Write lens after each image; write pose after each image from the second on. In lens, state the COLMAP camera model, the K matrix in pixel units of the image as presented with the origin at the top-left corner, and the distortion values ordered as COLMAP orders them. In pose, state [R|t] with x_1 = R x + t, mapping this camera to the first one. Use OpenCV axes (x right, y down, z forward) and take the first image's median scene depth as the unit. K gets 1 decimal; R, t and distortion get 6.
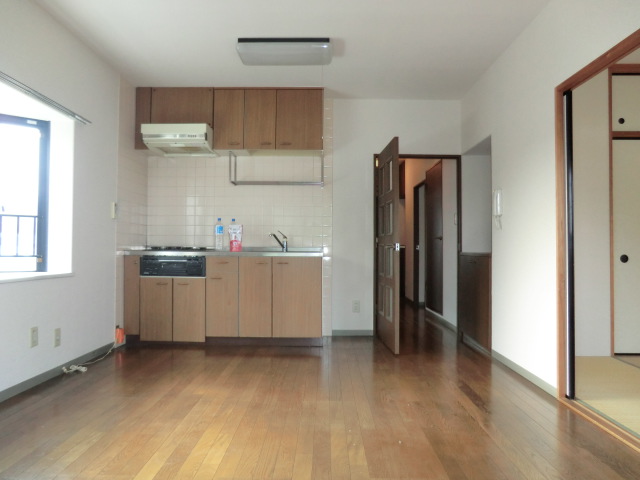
lens RADIAL K [[456.5, 0, 318.9], [0, 456.5, 240.0], [0, 0, 1]] dist [-0.056927, 0.039470]
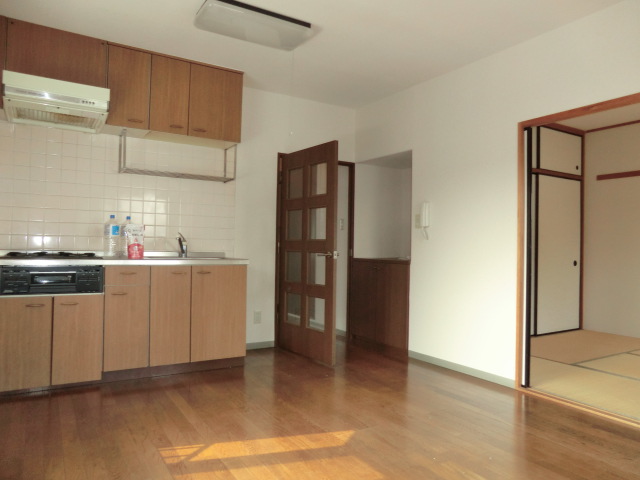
lens RADIAL K [[456.5, 0, 321.7], [0, 456.5, 241.1], [0, 0, 1]] dist [-0.056927, 0.039470]
pose [[0.850298, 0.016075, 0.526056, -0.335386], [-0.023404, 0.999700, 0.007281, -0.018848], [-0.525781, -0.018503, 0.850419, 0.175691]]
